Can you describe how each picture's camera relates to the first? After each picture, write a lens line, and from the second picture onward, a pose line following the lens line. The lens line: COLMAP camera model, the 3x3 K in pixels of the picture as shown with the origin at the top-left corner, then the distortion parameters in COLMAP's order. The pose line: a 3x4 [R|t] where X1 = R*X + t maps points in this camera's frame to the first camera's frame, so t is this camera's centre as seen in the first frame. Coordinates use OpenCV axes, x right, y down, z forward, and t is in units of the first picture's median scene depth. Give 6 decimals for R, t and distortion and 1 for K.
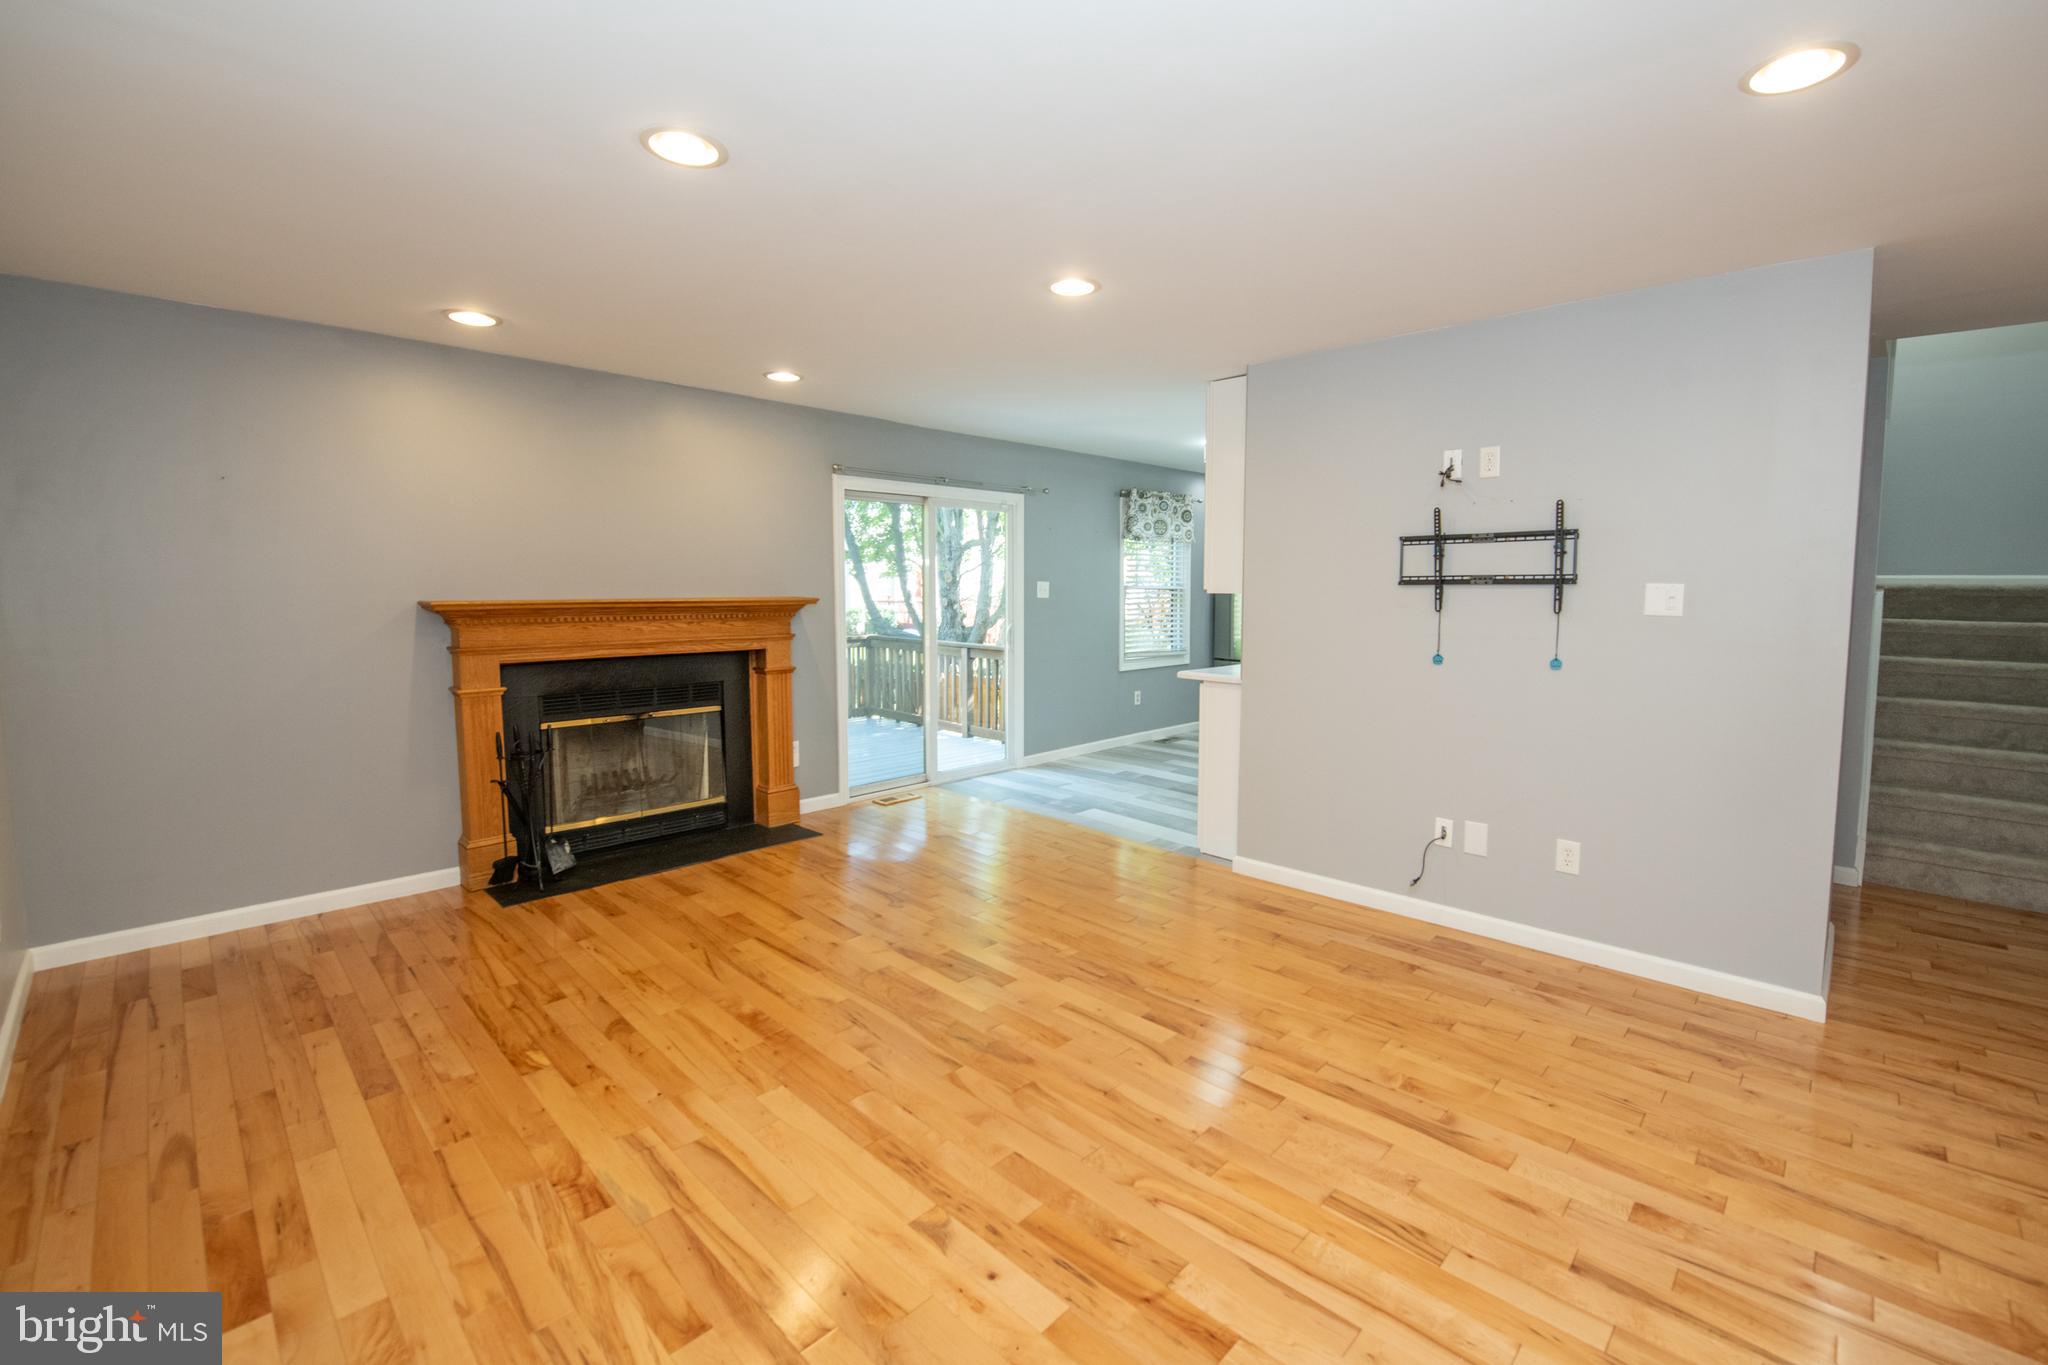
lens RADIAL K [[868.7, 0, 1081.9], [0, 868.7, 654.4], [0, 0, 1]] dist [-0.015330, -0.000583]
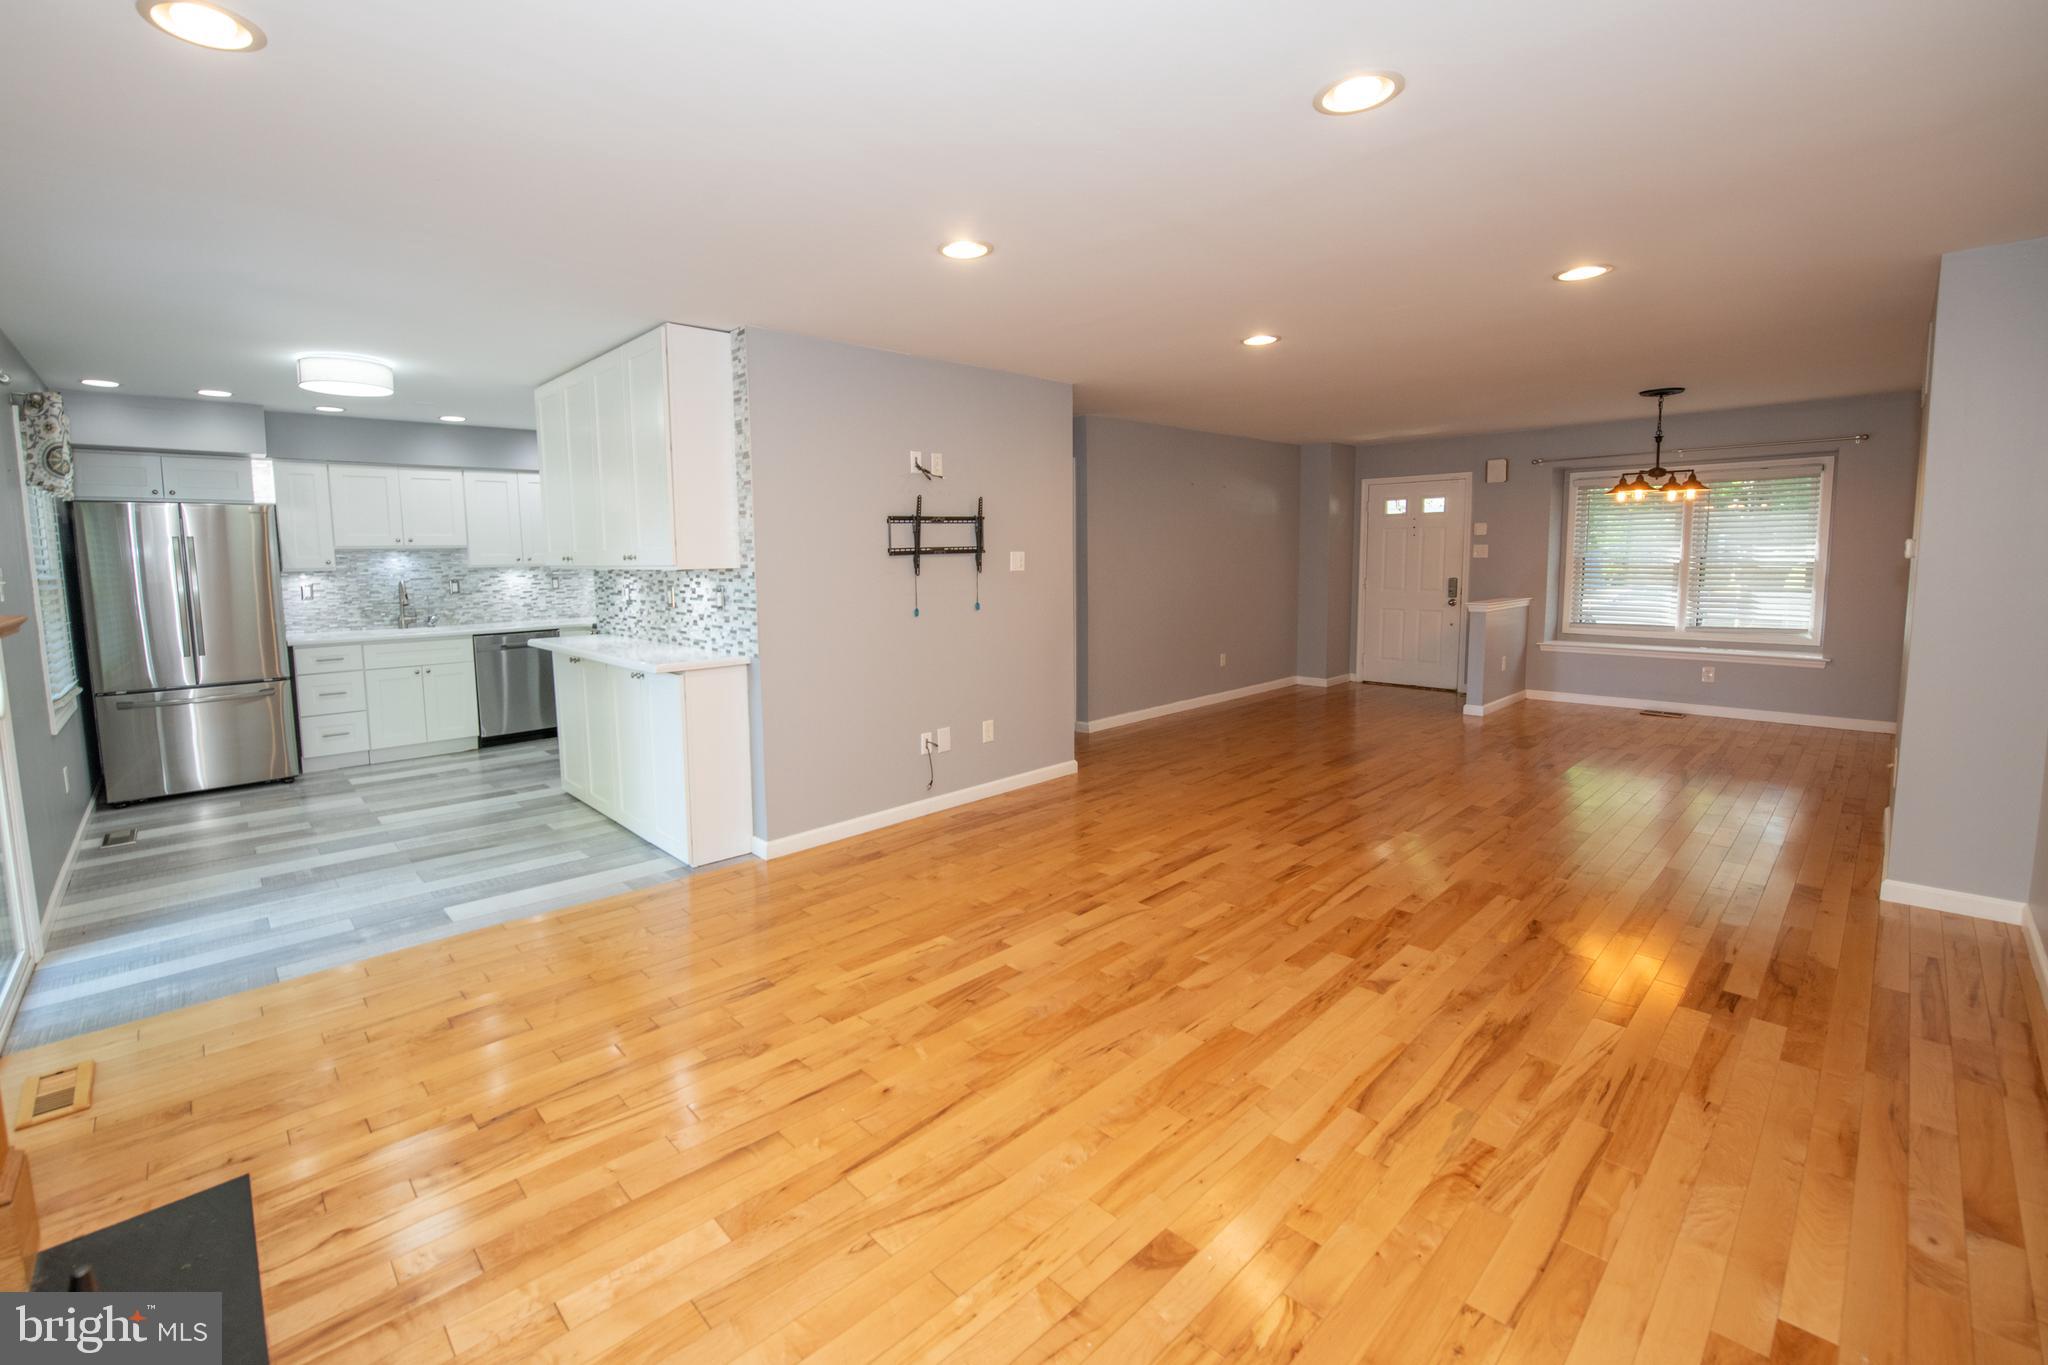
lens RADIAL K [[864.2, 0, 971.5], [0, 864.2, 641.4], [0, 0, 1]] dist [-0.018149, -0.001039]
pose [[0.087028, -0.104449, 0.990715, -0.823307], [0.097417, 0.990614, 0.095881, -0.064032], [-0.991431, 0.088168, 0.096386, 0.759319]]
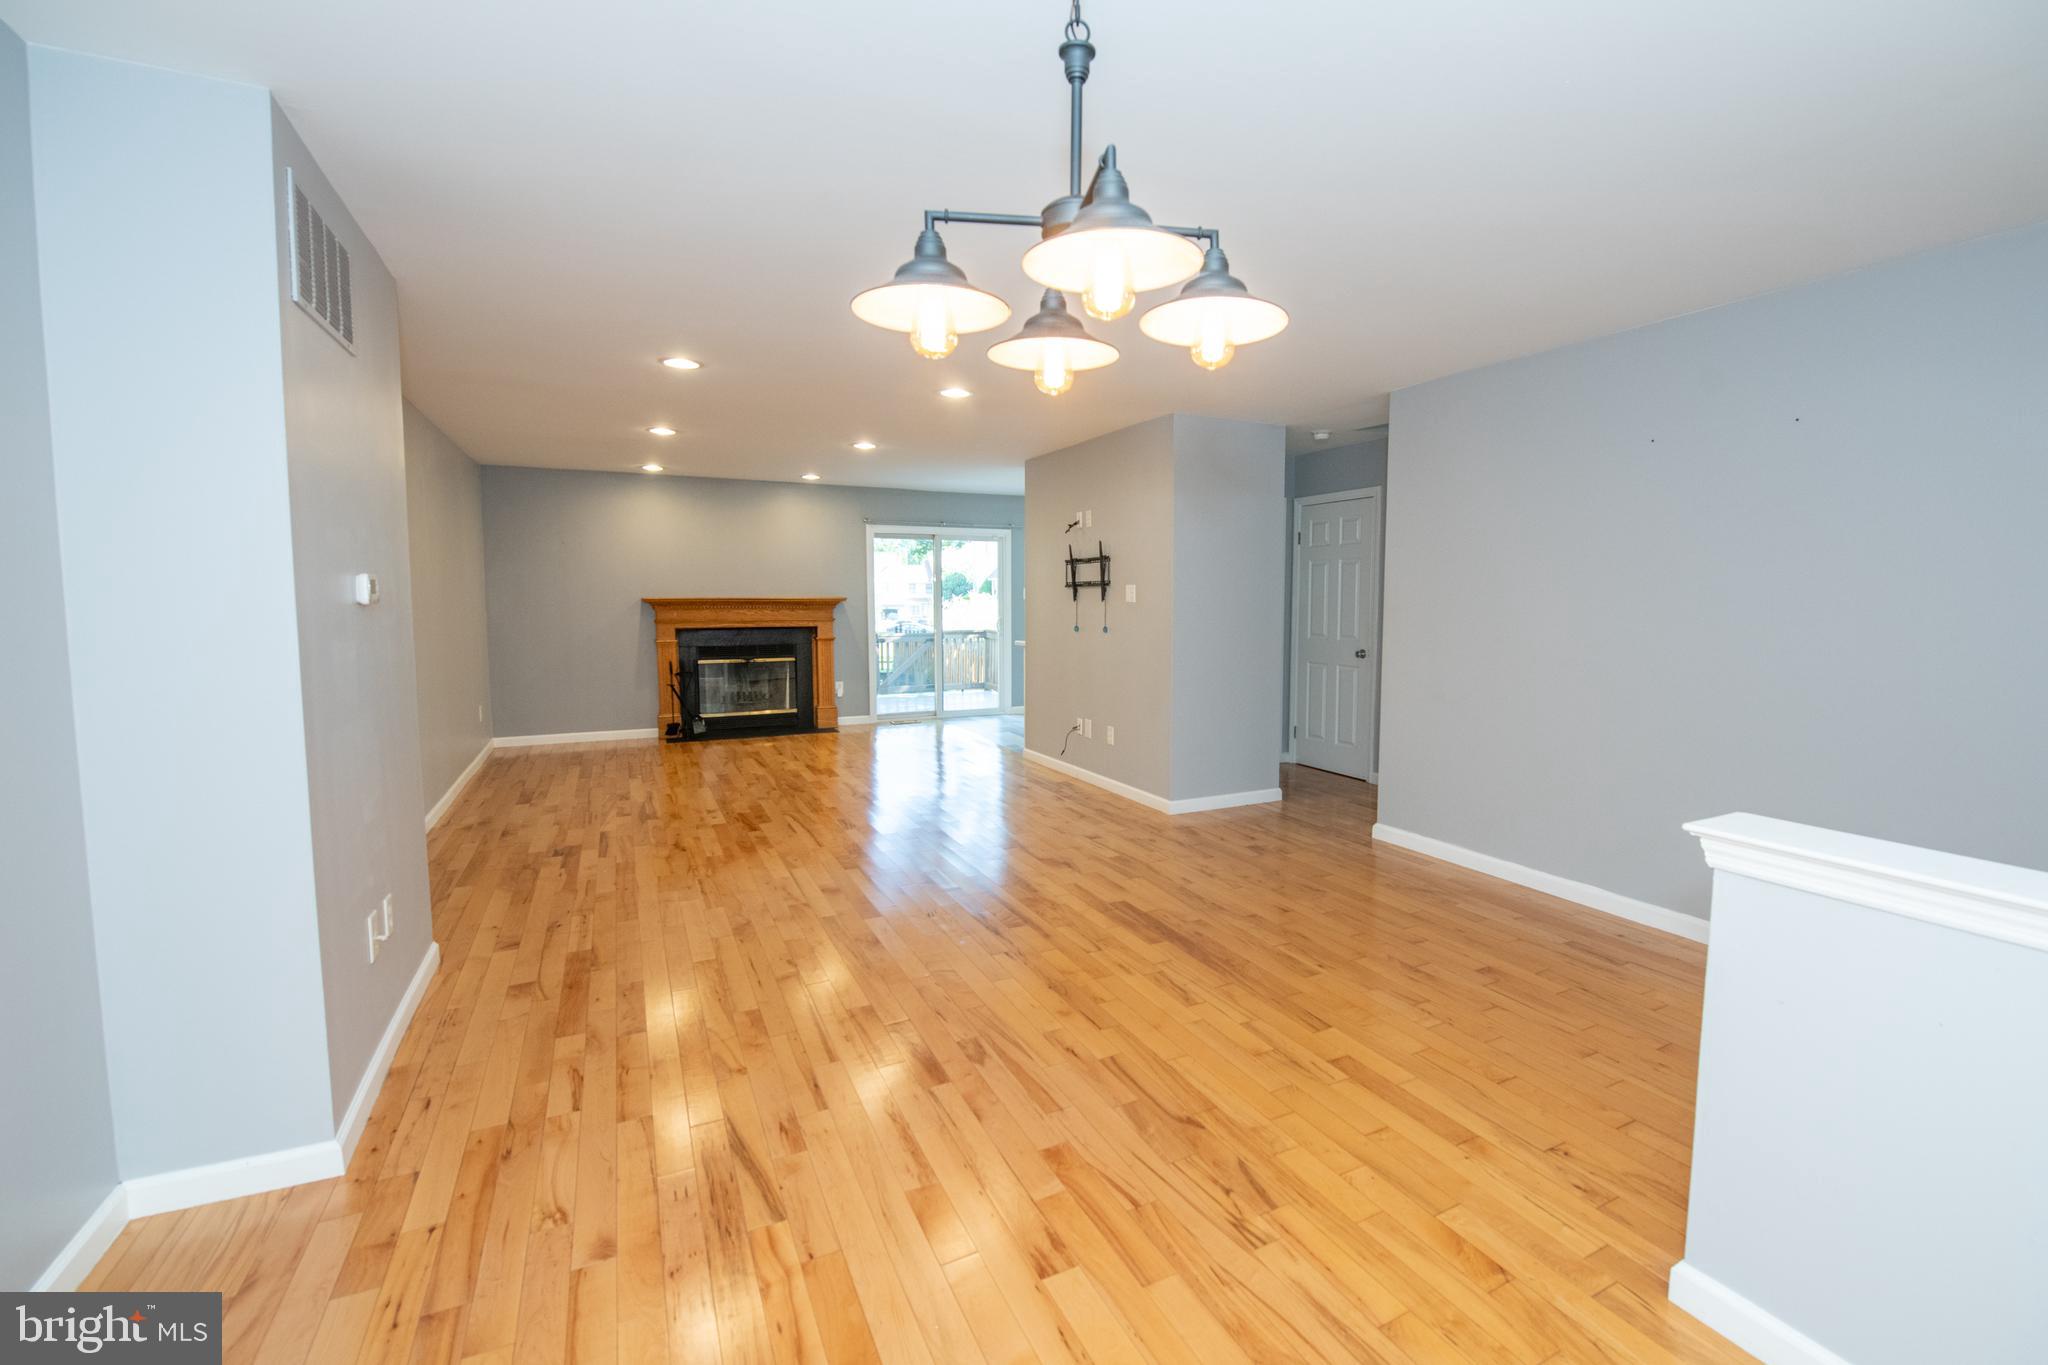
lens RADIAL K [[907.8, 0, 1087.7], [0, 907.8, 670.1], [0, 0, 1]] dist [-0.011012, 0.000064]
pose [[0.940489, 0.026087, -0.338823, 1.017452], [-0.025587, 0.999655, 0.005944, 0.075054], [0.338861, 0.003079, 0.940831, -0.715564]]
